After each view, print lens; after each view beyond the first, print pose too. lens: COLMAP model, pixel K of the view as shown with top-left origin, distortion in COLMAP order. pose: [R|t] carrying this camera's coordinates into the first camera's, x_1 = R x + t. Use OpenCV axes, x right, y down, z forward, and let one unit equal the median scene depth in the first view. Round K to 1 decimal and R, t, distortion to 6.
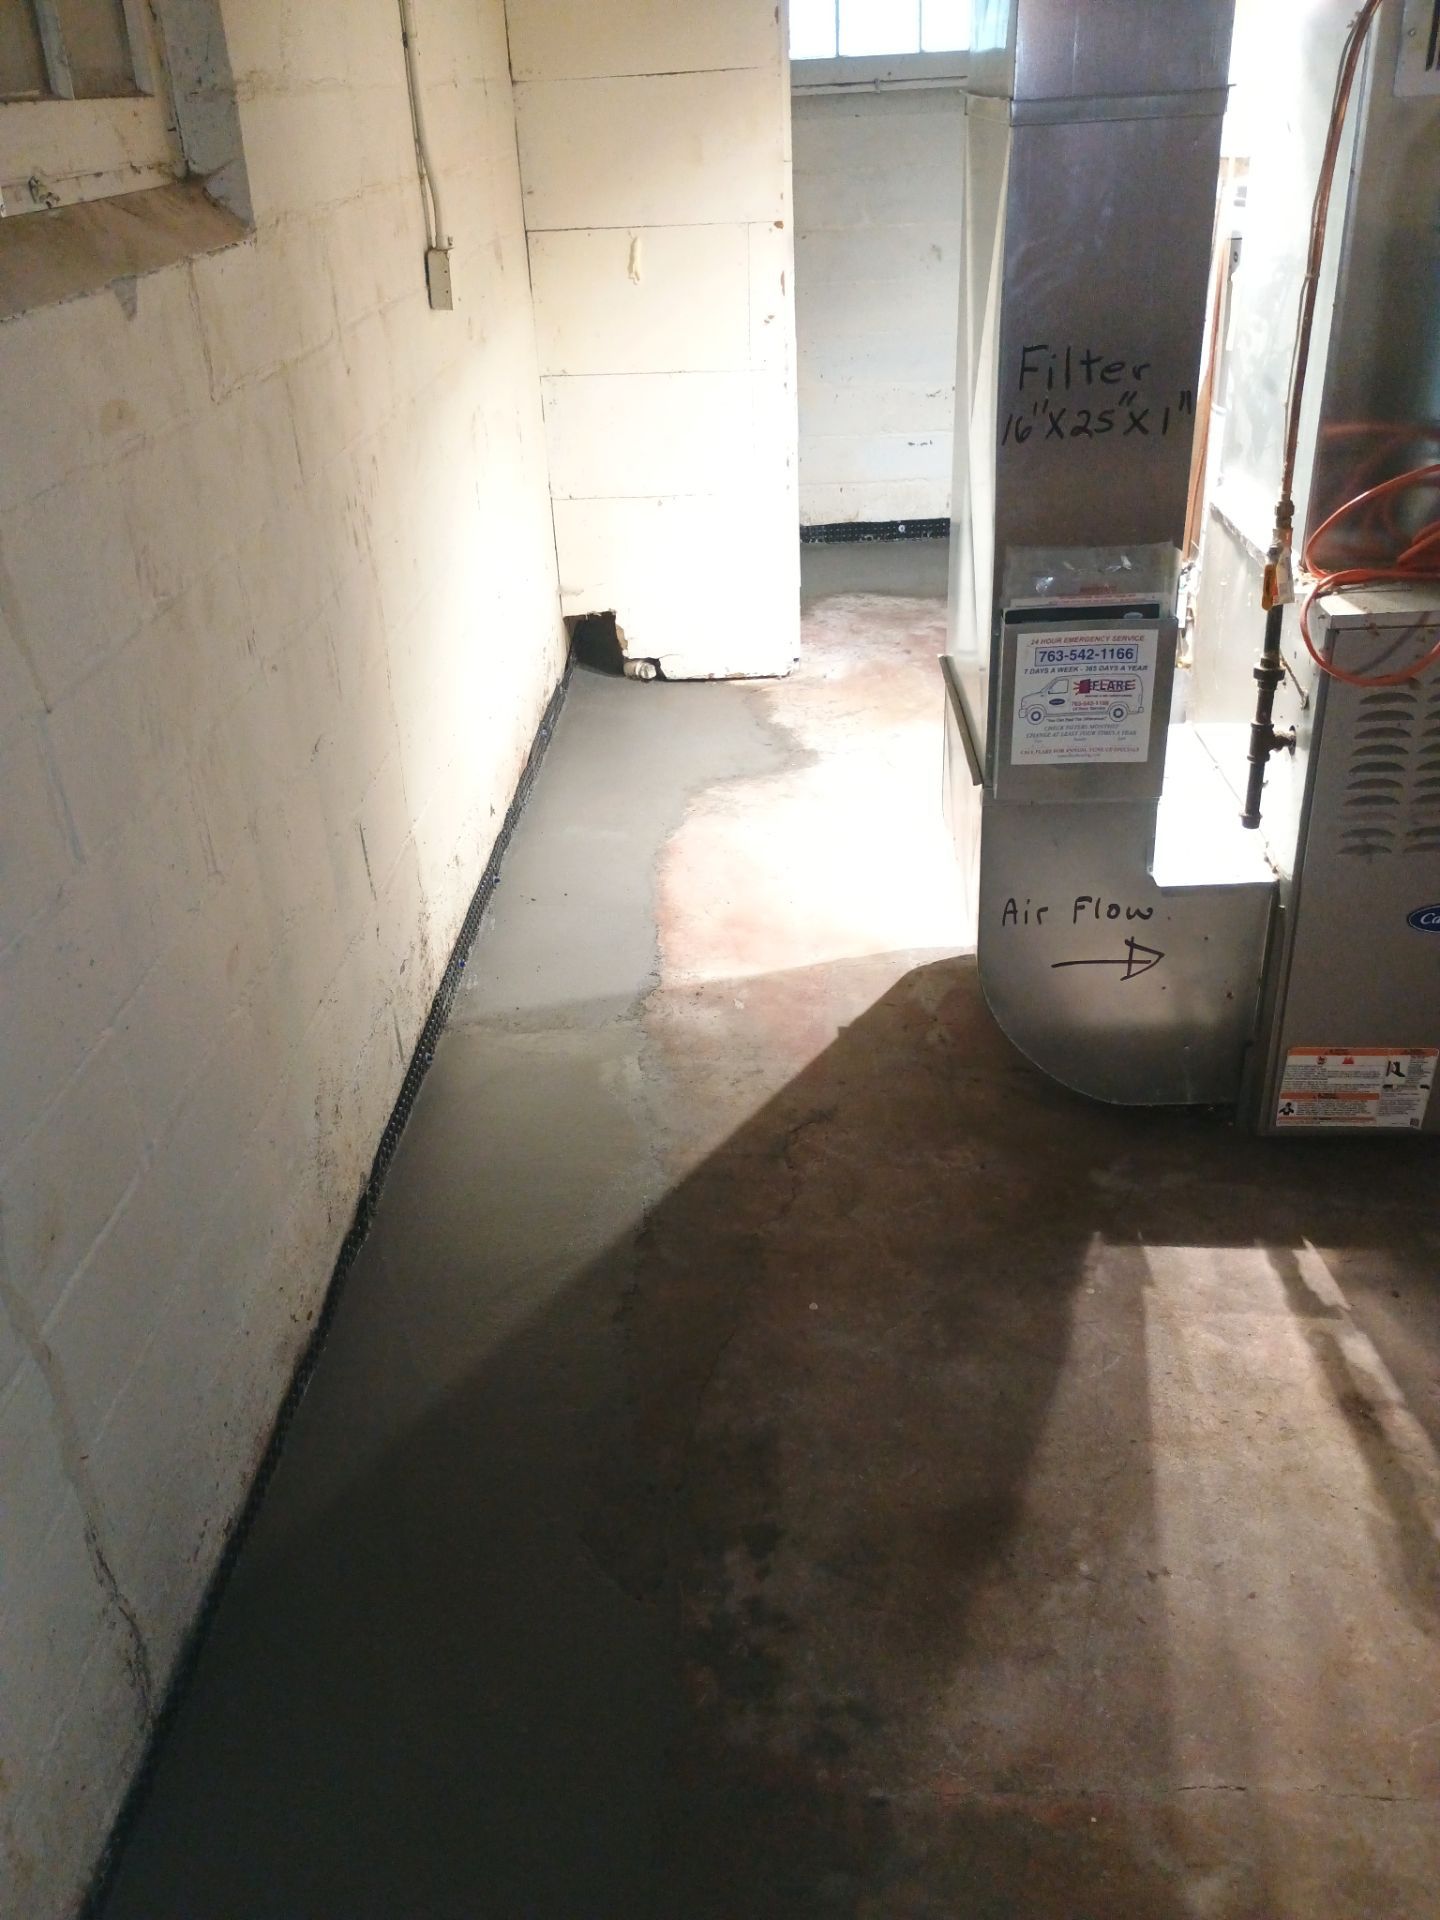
lens RADIAL K [[1675.7, 0, 702.6], [0, 1675.7, 962.9], [0, 0, 1]] dist [0.067150, -0.083969]
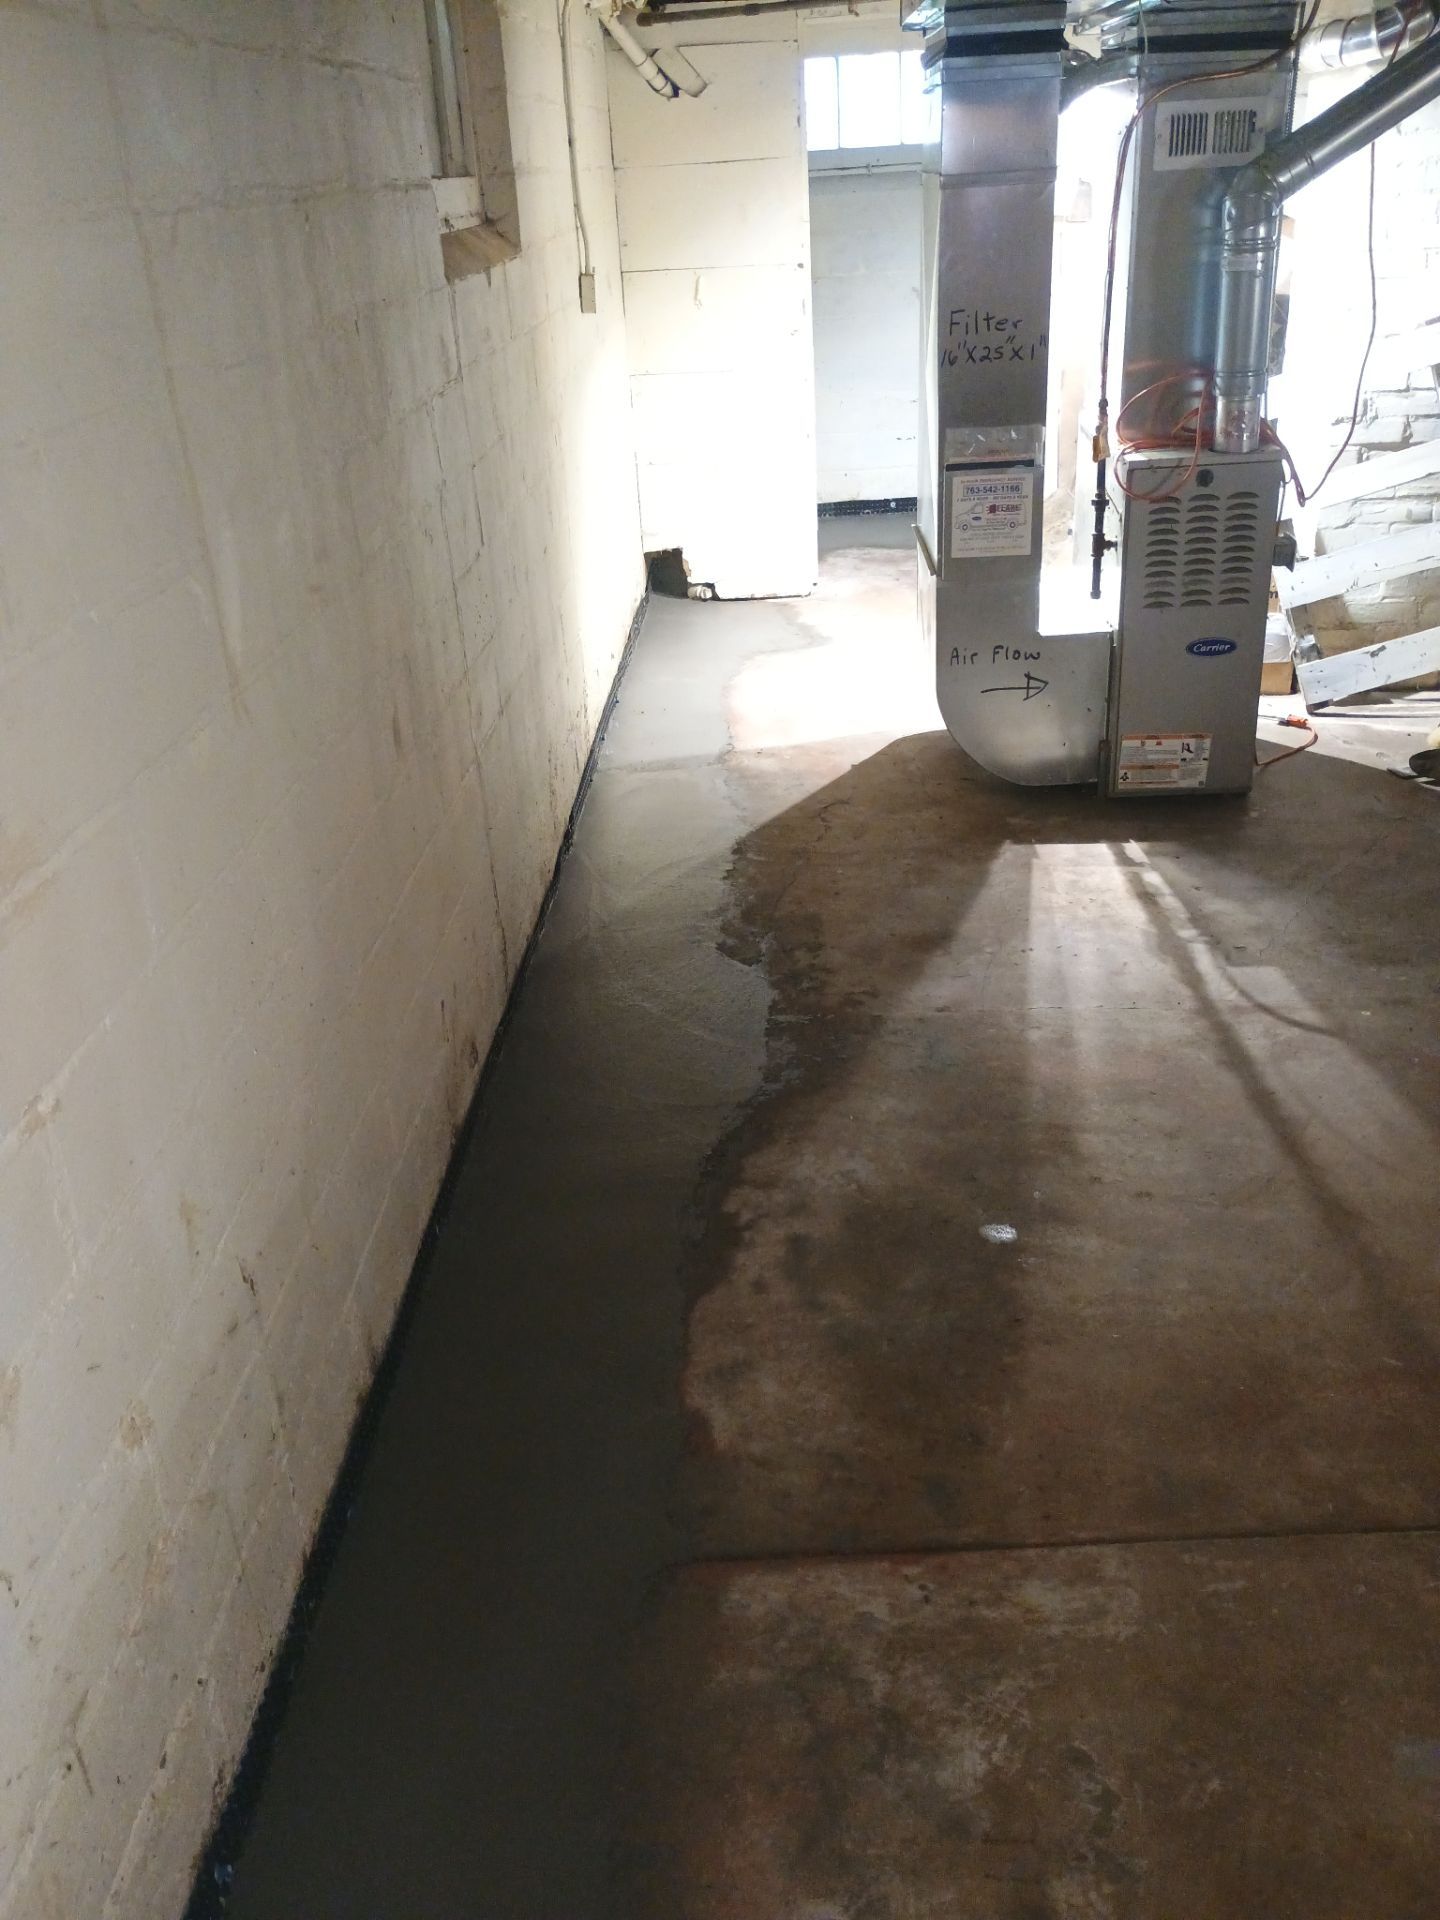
lens RADIAL K [[1675.7, 0, 717.0], [0, 1675.7, 957.9], [0, 0, 1]] dist [0.067150, -0.083969]
pose [[0.999936, -0.010052, 0.005113, -0.039361], [0.010263, 0.999017, -0.043128, 0.210277], [-0.004675, 0.043178, 0.999056, -0.402903]]
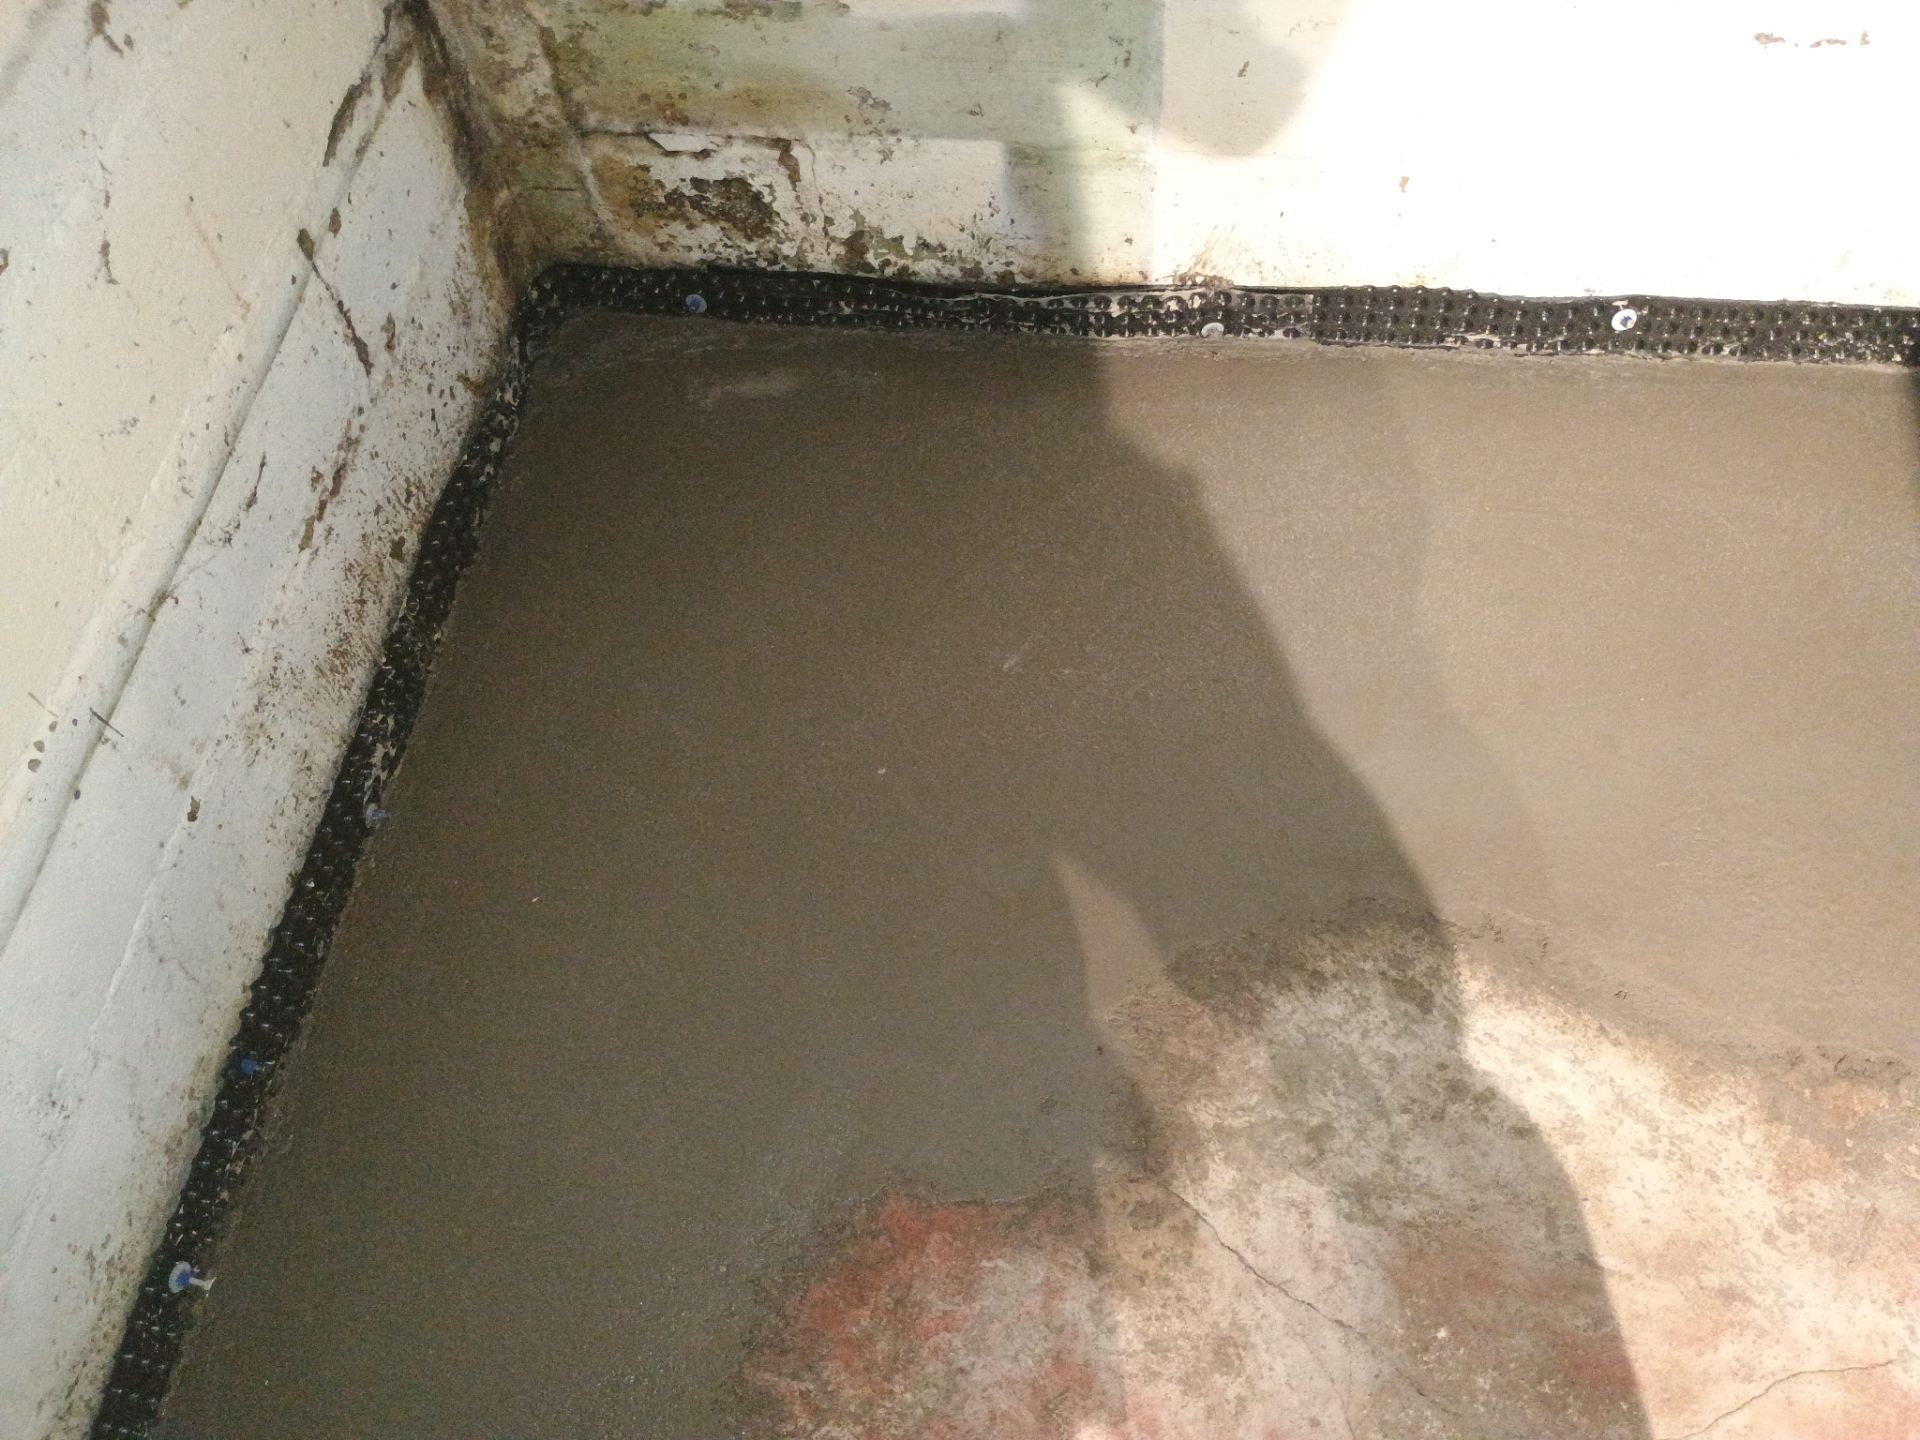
lens RADIAL K [[1675.7, 0, 965.9], [0, 1675.7, 740.7], [0, 0, 1]] dist [0.067150, -0.083969]
pose [[0.995605, 0.062373, -0.069859, 0.060913], [-0.015391, 0.844773, 0.534904, -0.496360], [0.092378, -0.531478, 0.842020, 1.088067]]
